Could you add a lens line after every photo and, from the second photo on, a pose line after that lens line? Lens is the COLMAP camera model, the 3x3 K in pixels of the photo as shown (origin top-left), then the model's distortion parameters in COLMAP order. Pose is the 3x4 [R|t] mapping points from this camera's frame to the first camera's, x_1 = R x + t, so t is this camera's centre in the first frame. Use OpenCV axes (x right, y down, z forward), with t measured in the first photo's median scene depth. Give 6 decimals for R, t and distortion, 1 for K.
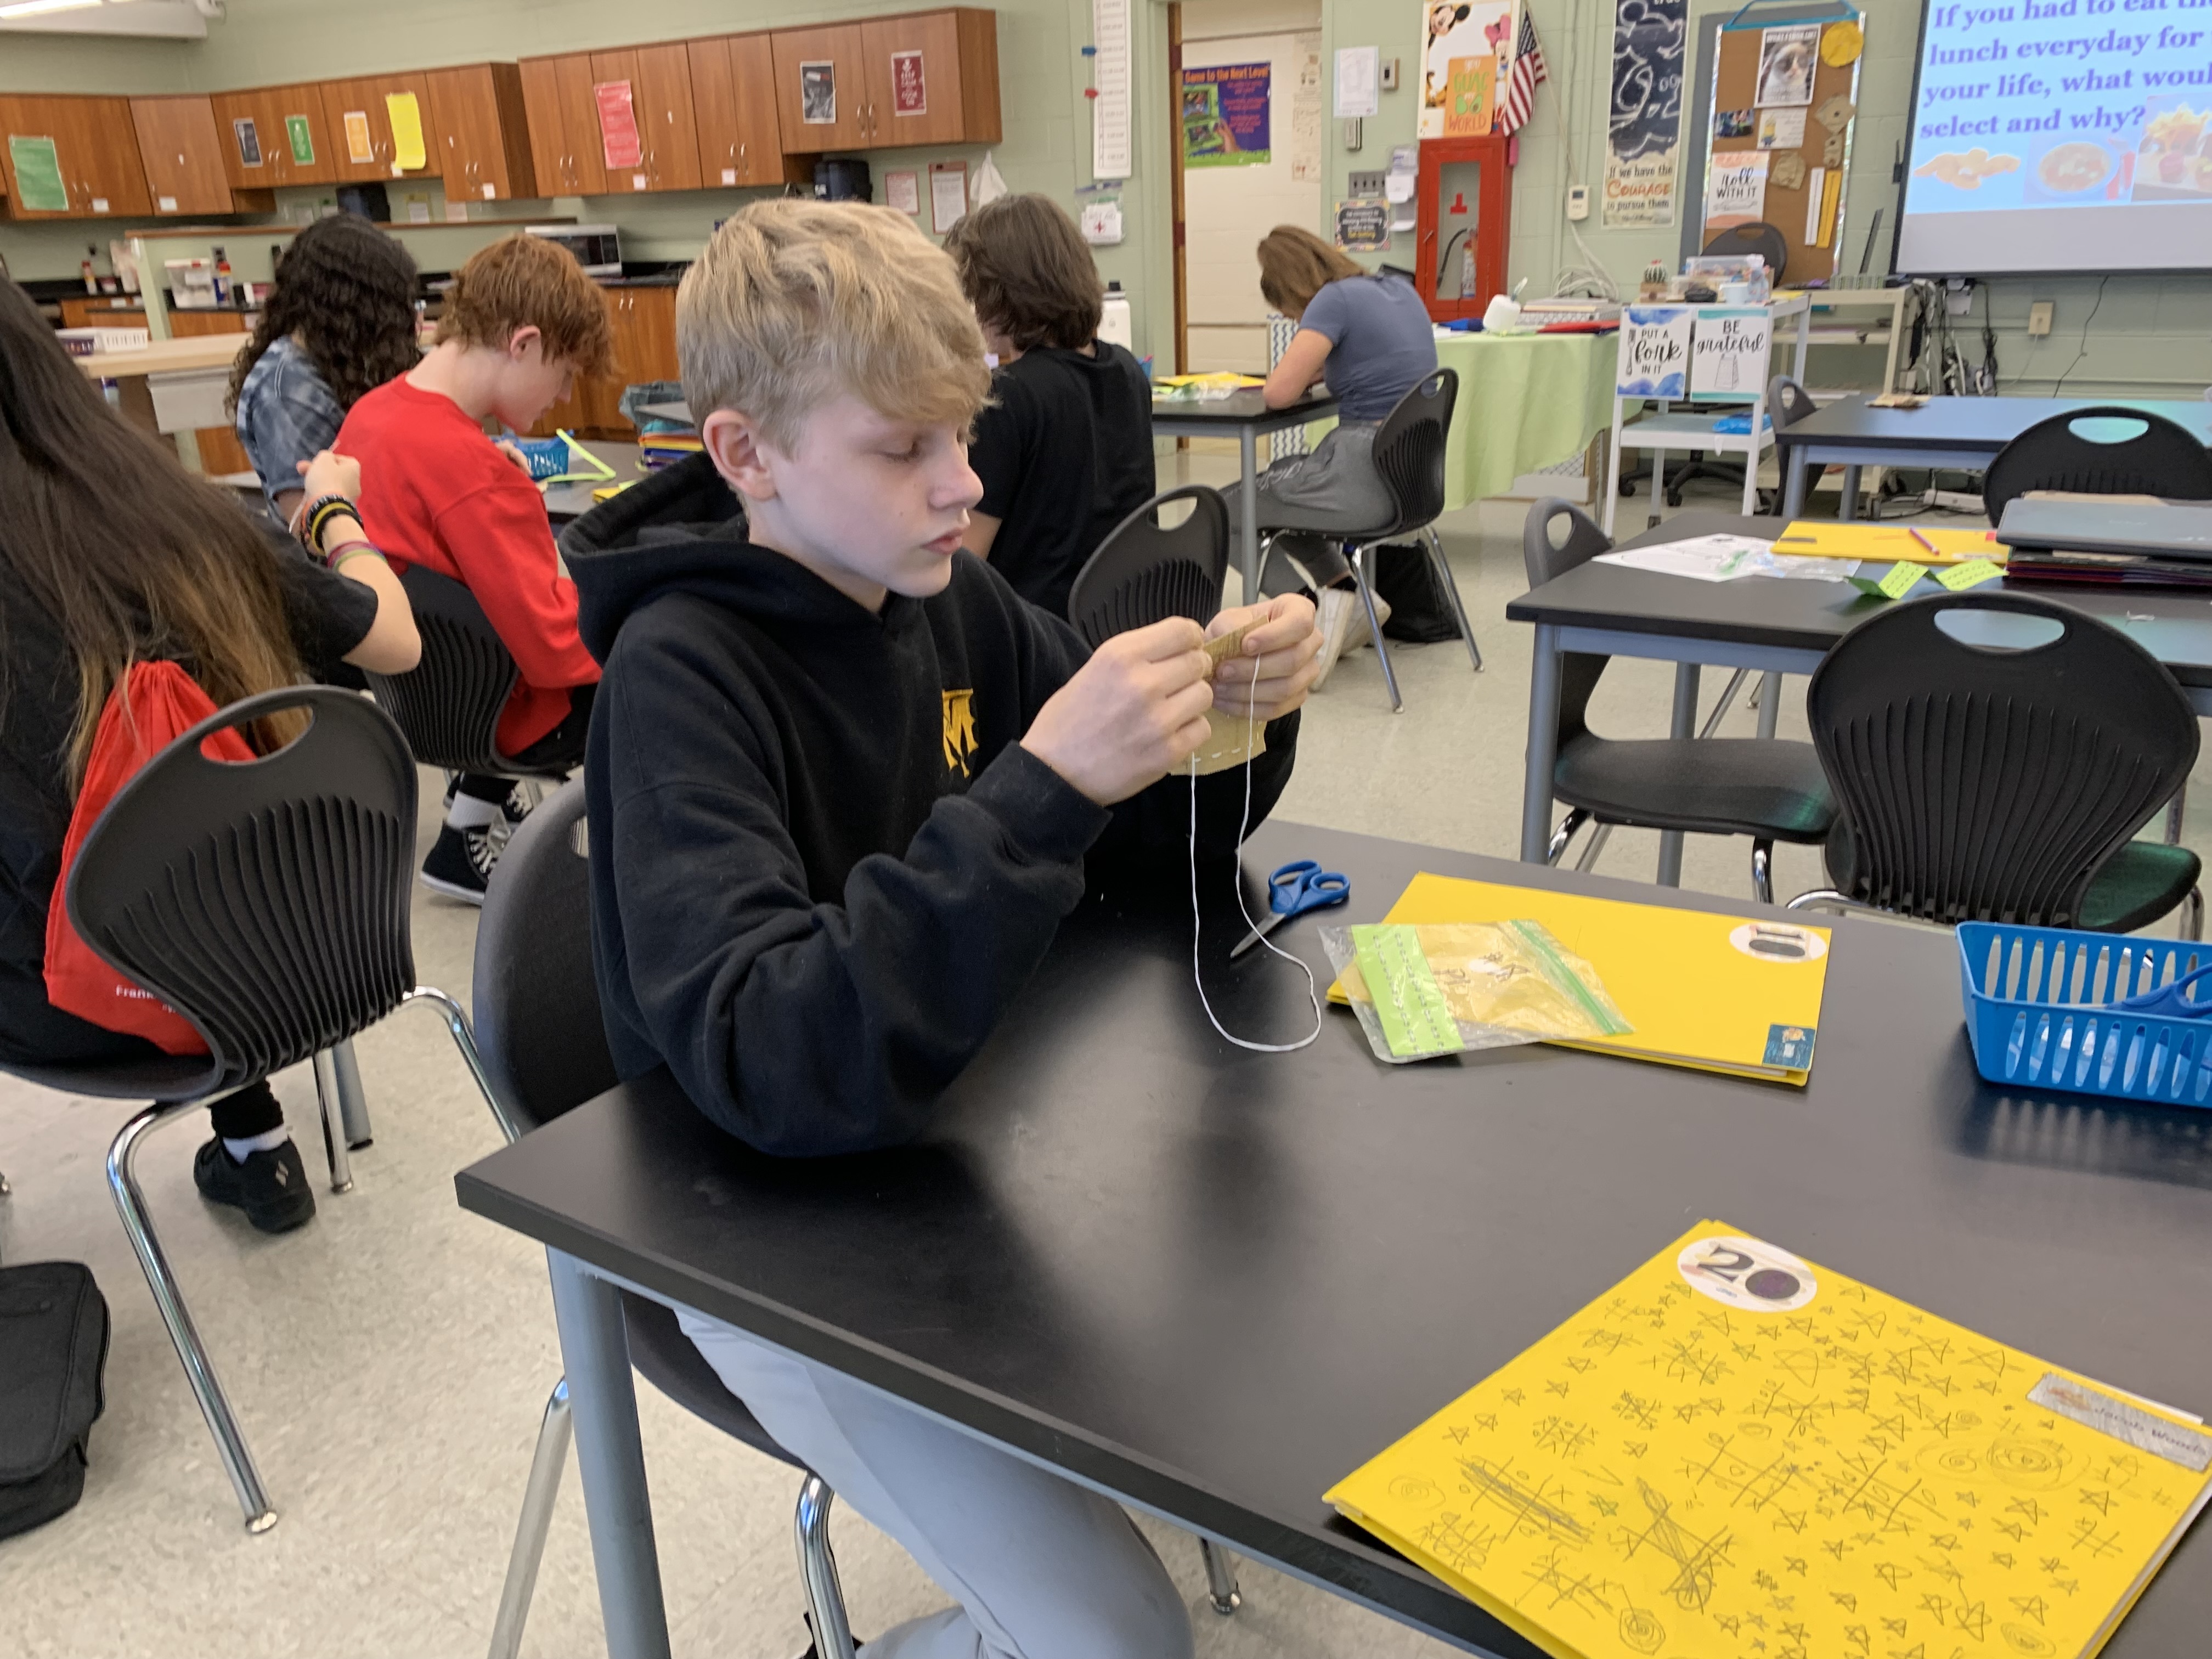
lens RADIAL K [[1683.8, 0, 1106.0], [0, 1683.8, 829.5], [0, 0, 1]] dist [0.016020, -0.005032]
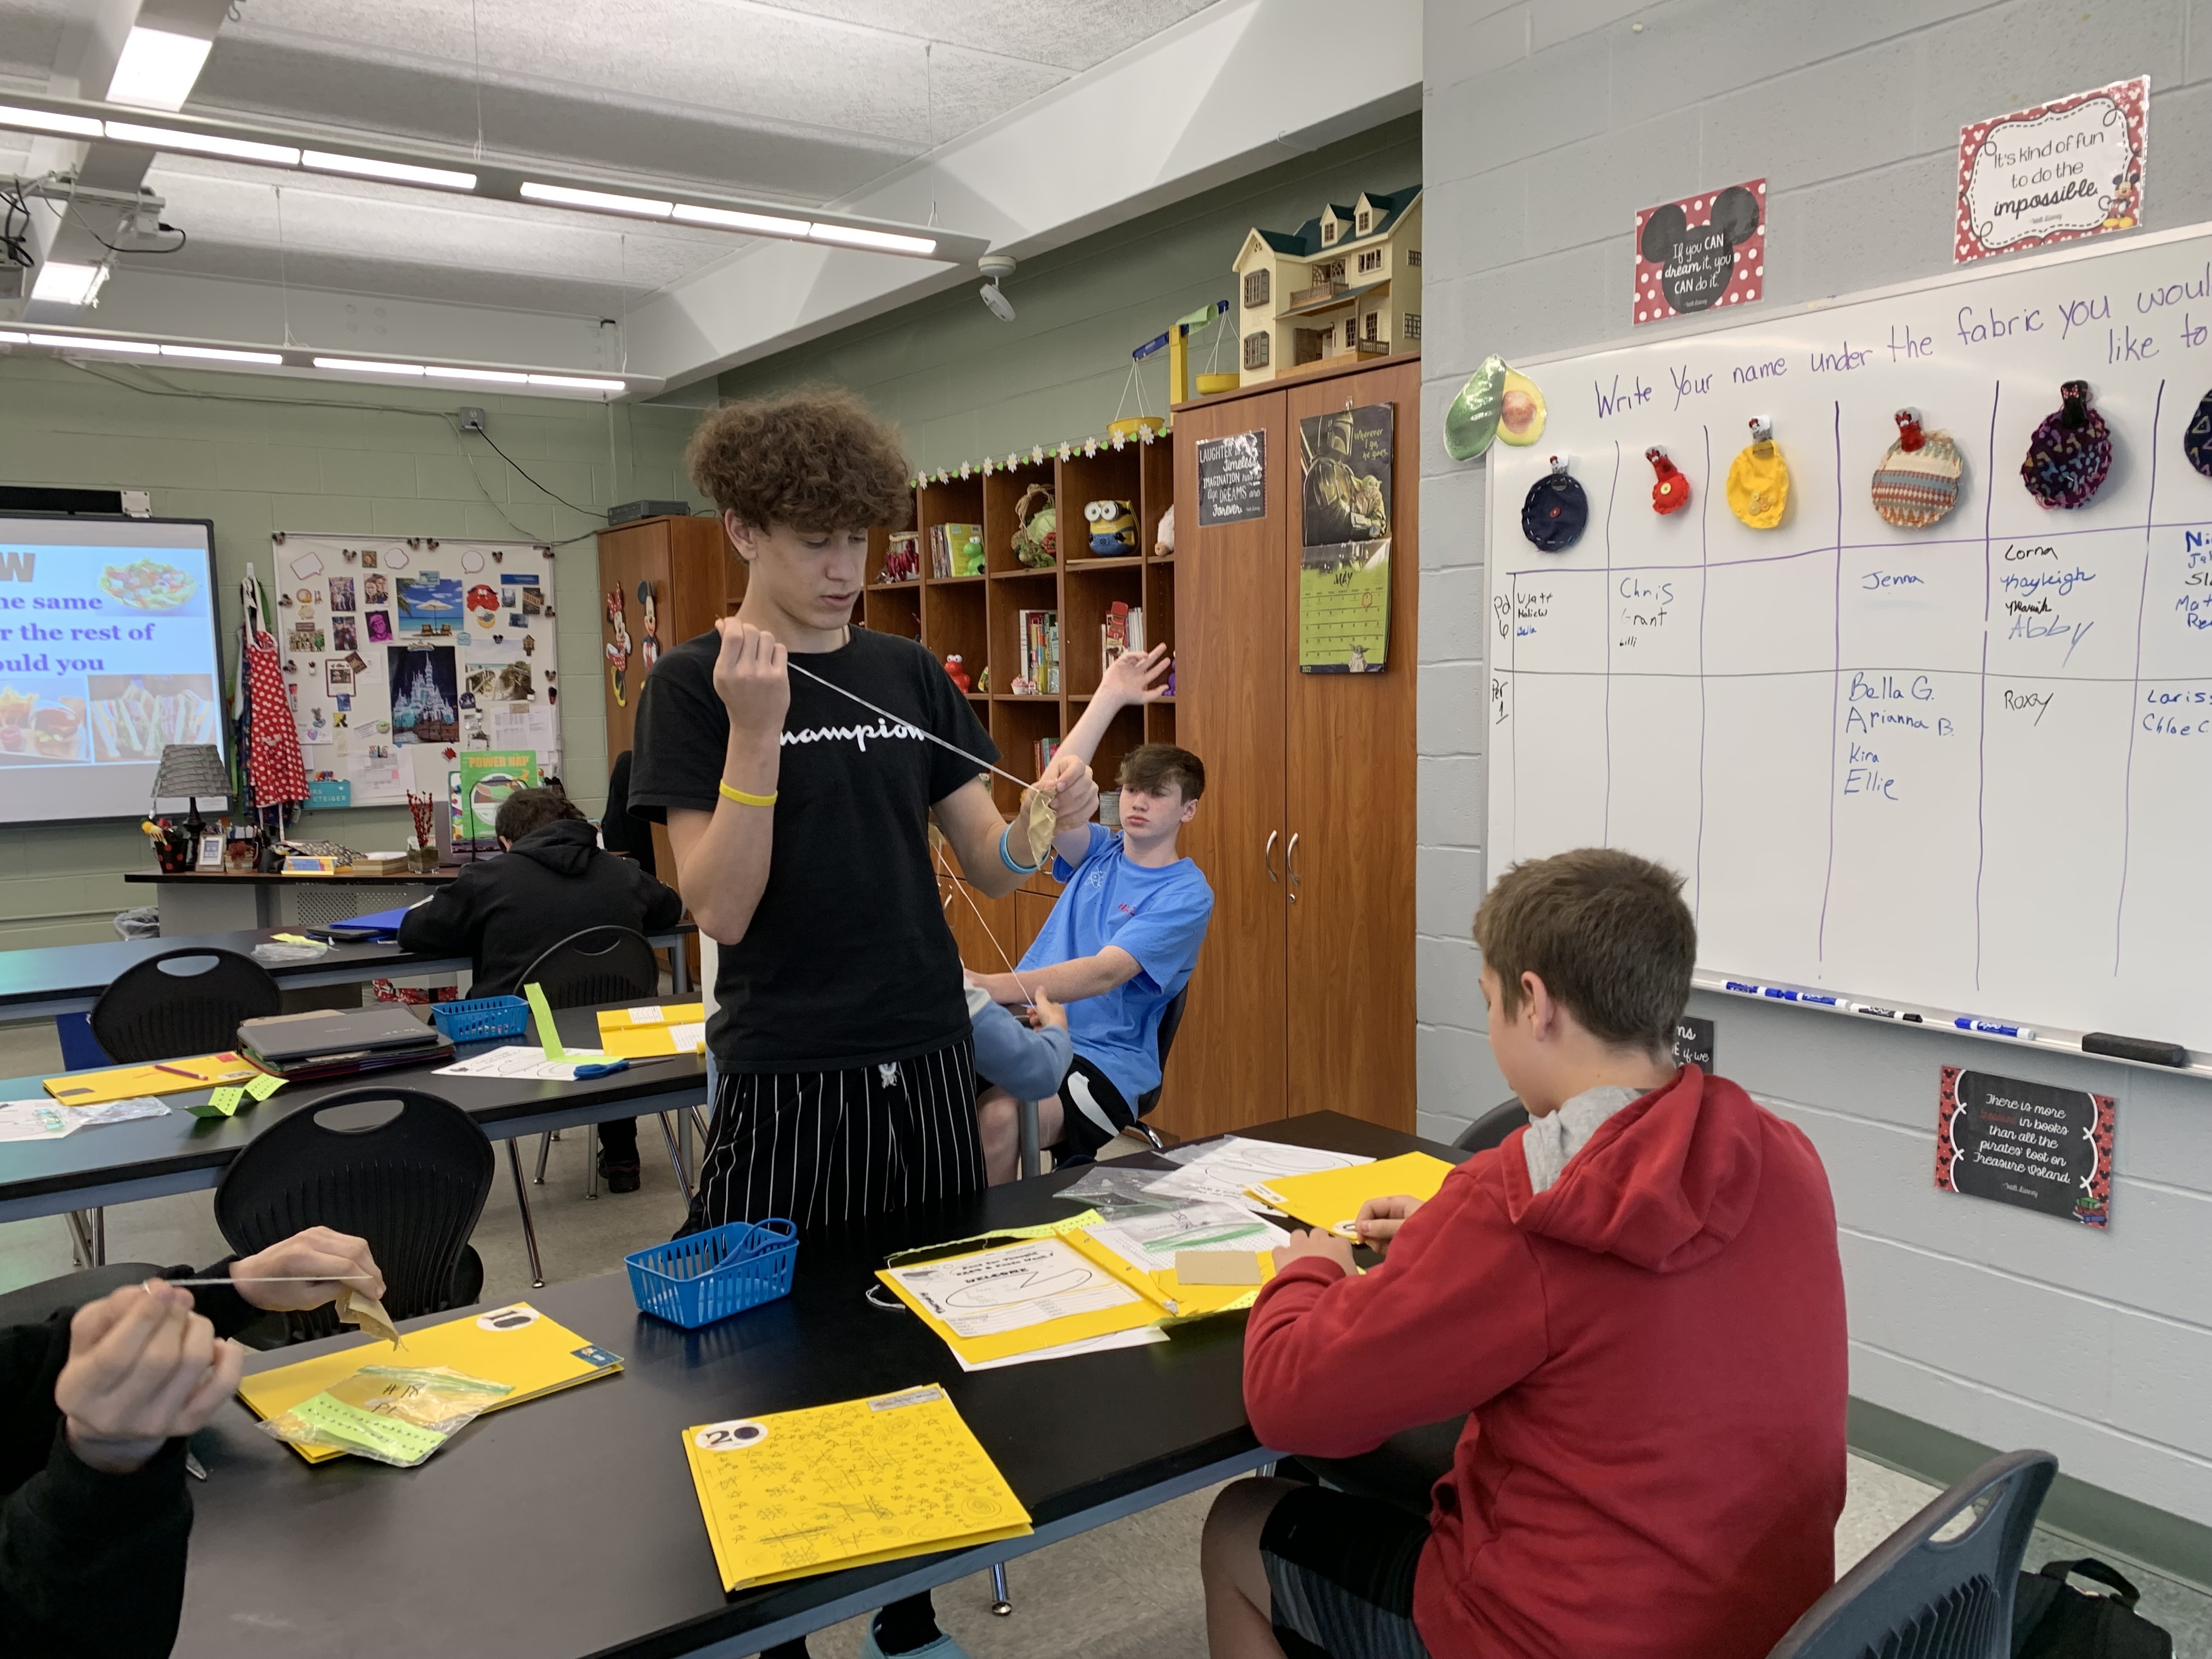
lens RADIAL K [[1683.8, 0, 1106.0], [0, 1683.8, 829.5], [0, 0, 1]] dist [0.016020, -0.005032]
pose [[0.369037, -0.058259, 0.927587, -0.789776], [0.327139, 0.942308, -0.070968, -0.064492], [-0.869938, 0.329639, 0.366805, -0.165114]]
